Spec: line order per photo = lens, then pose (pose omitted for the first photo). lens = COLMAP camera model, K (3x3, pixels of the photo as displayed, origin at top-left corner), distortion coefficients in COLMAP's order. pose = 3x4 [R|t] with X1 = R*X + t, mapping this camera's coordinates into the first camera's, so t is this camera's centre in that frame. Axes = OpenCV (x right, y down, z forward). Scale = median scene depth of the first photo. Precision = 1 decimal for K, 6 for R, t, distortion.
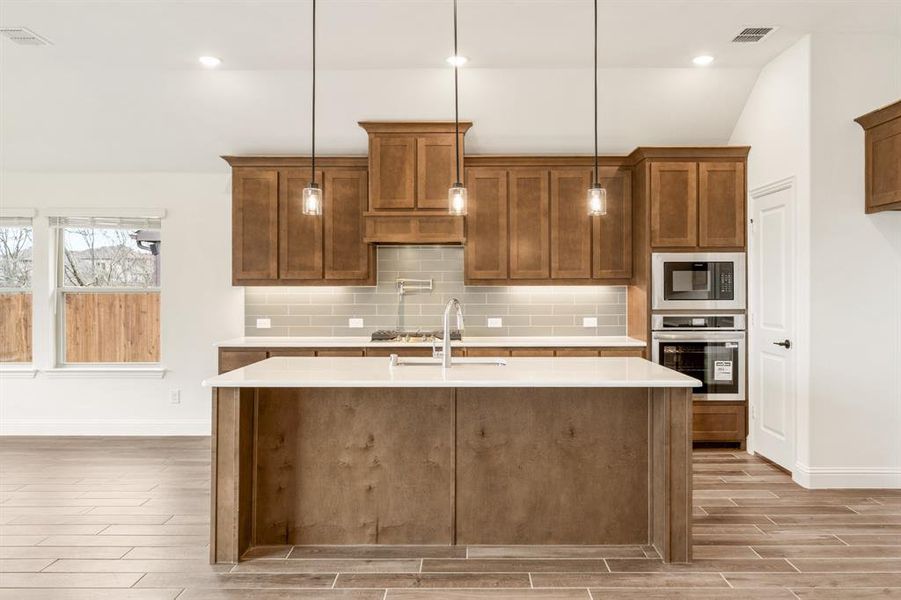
lens RADIAL K [[645.8, 0, 471.5], [0, 645.8, 288.5], [0, 0, 1]] dist [-0.003644, -0.001107]
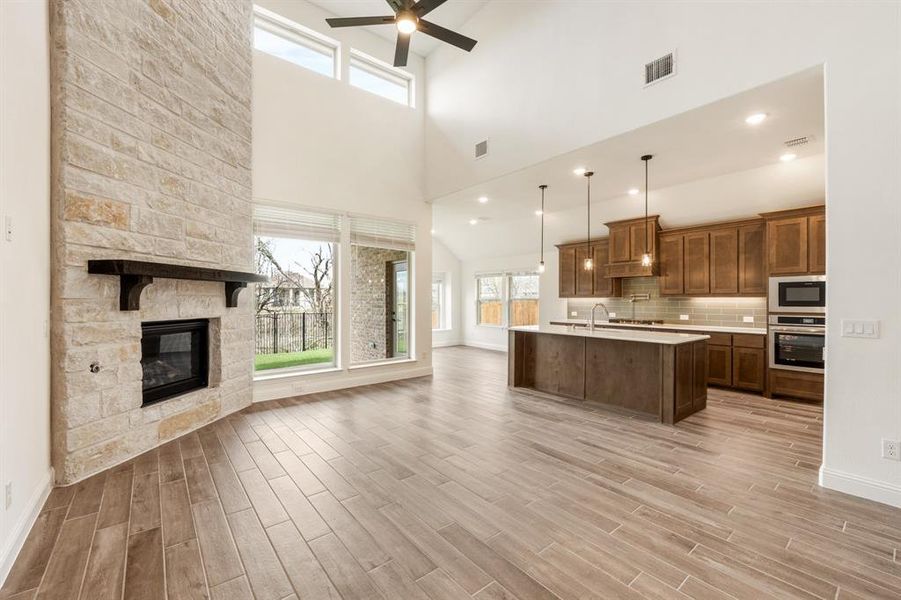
lens RADIAL K [[376.5, 0, 450.5], [0, 376.5, 300.0], [0, 0, 1]] dist [-0.000368, 0.000118]
pose [[0.624821, 0.003490, -0.780760, 0.517757], [-0.000609, 0.999992, 0.003982, -0.000796], [0.780768, -0.002013, 0.624818, -0.224433]]
